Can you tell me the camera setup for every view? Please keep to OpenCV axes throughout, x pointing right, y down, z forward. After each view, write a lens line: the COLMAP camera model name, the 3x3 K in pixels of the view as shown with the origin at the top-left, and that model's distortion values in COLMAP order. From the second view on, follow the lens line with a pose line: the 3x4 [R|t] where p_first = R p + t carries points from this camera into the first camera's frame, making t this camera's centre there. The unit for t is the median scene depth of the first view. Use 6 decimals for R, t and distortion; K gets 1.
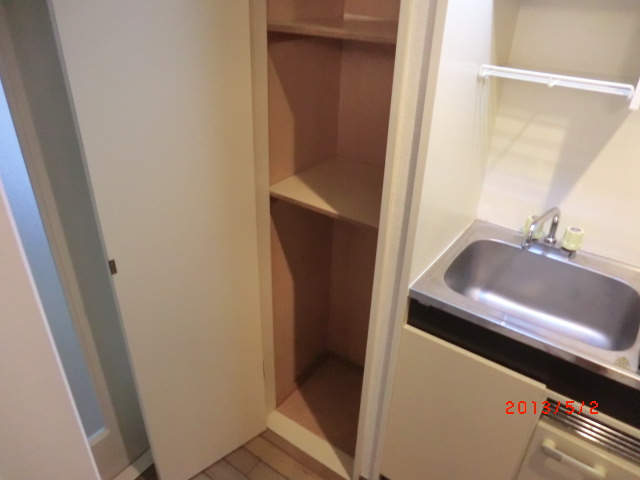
lens RADIAL K [[464.1, 0, 313.9], [0, 464.1, 233.6], [0, 0, 1]] dist [-0.069734, 0.047179]
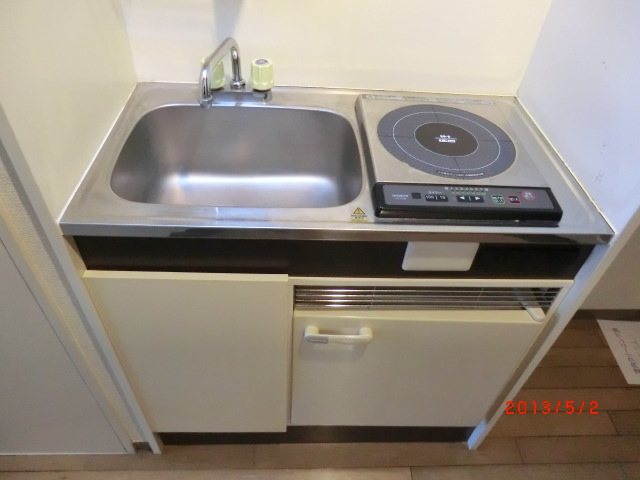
lens RADIAL K [[464.1, 0, 318.5], [0, 464.1, 233.5], [0, 0, 1]] dist [-0.069734, 0.047179]
pose [[0.788971, -0.409646, 0.457948, 0.178871], [0.265714, 0.899498, 0.346841, 0.008098], [-0.554005, -0.151964, 0.818526, 0.272842]]
